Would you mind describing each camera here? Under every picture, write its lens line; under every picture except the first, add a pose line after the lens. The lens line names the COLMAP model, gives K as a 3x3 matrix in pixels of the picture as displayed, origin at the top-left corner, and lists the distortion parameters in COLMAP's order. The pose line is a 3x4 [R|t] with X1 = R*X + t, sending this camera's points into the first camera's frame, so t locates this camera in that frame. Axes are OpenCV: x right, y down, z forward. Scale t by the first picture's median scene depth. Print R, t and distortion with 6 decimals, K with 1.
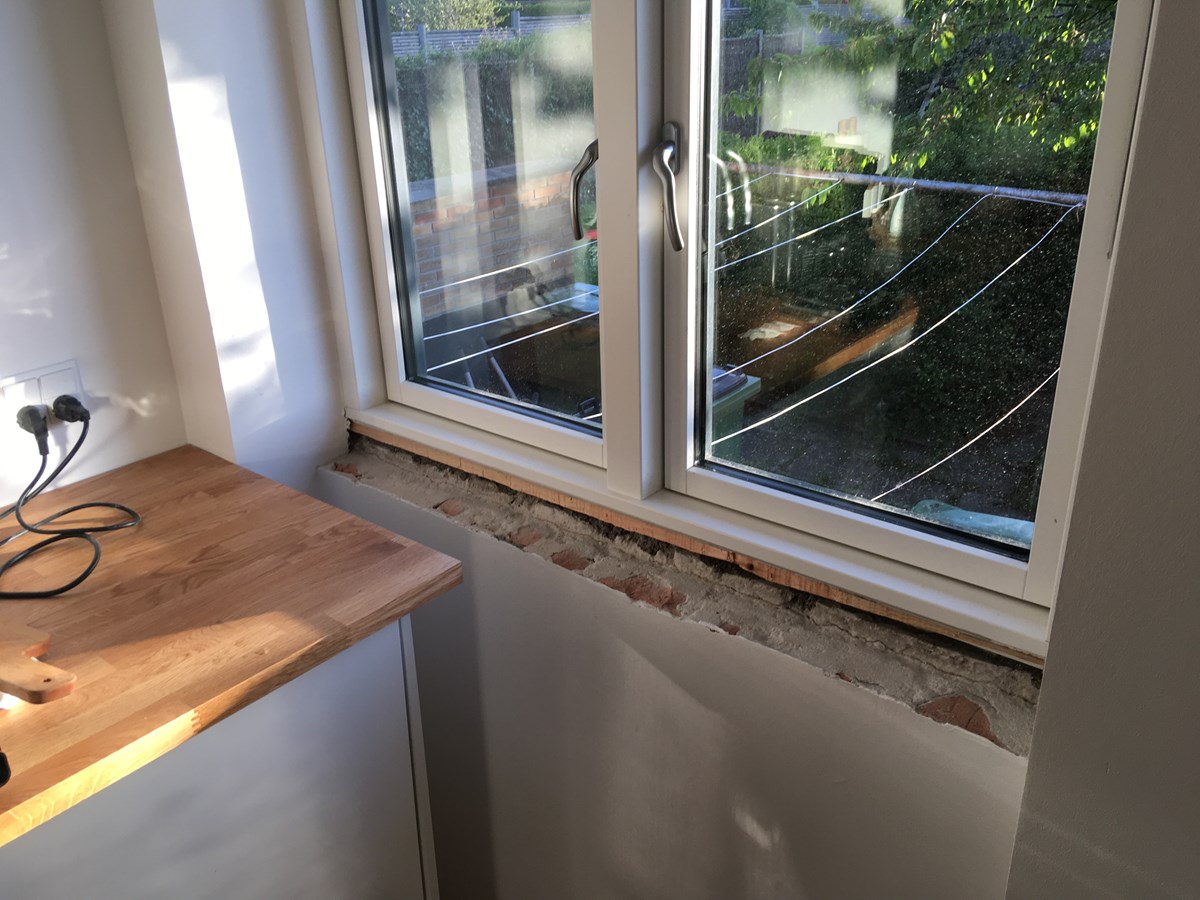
lens RADIAL K [[1021.9, 0, 600.0], [0, 1021.9, 450.0], [0, 0, 1]] dist [0.126511, -0.188695]
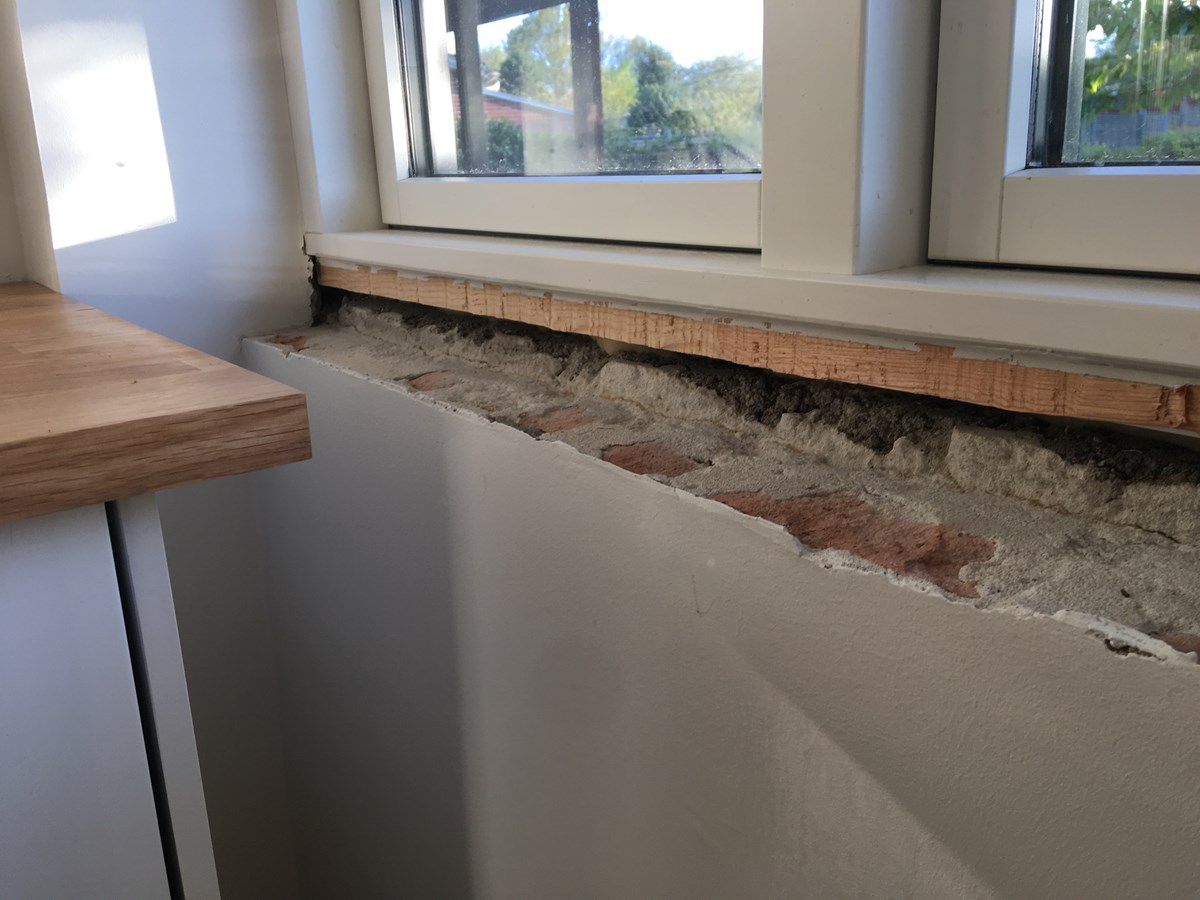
lens RADIAL K [[1021.9, 0, 600.0], [0, 1021.9, 450.0], [0, 0, 1]] dist [0.126511, -0.188695]
pose [[0.972915, 0.048055, -0.226113, 0.038076], [-0.075722, 0.990438, -0.115320, 0.150670], [0.218409, 0.129319, 0.967251, 0.649437]]
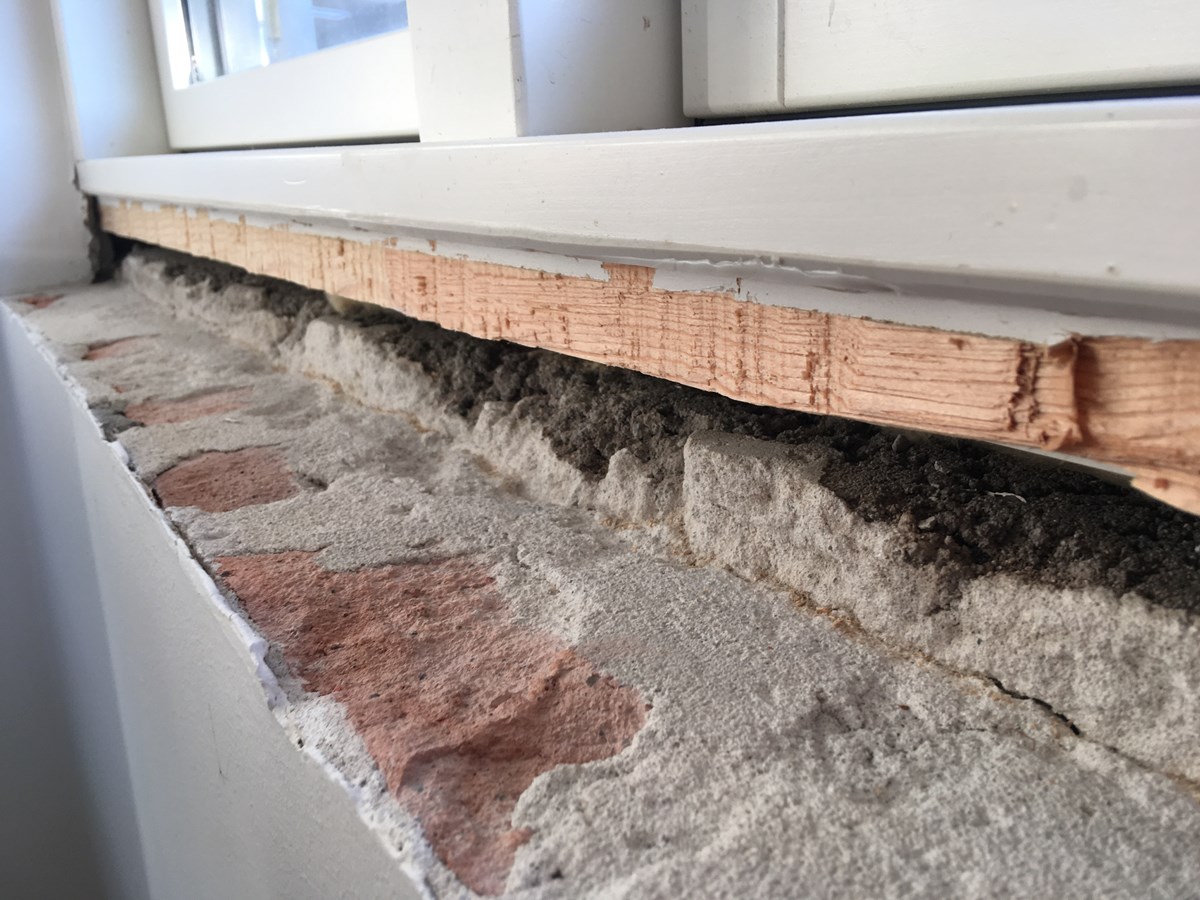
lens RADIAL K [[1021.9, 0, 600.0], [0, 1021.9, 450.0], [0, 0, 1]] dist [0.126511, -0.188695]
pose [[0.953762, 0.068653, -0.292616, 0.108070], [-0.102006, 0.989717, -0.100274, 0.117708], [0.282723, 0.125486, 0.950958, 0.830236]]
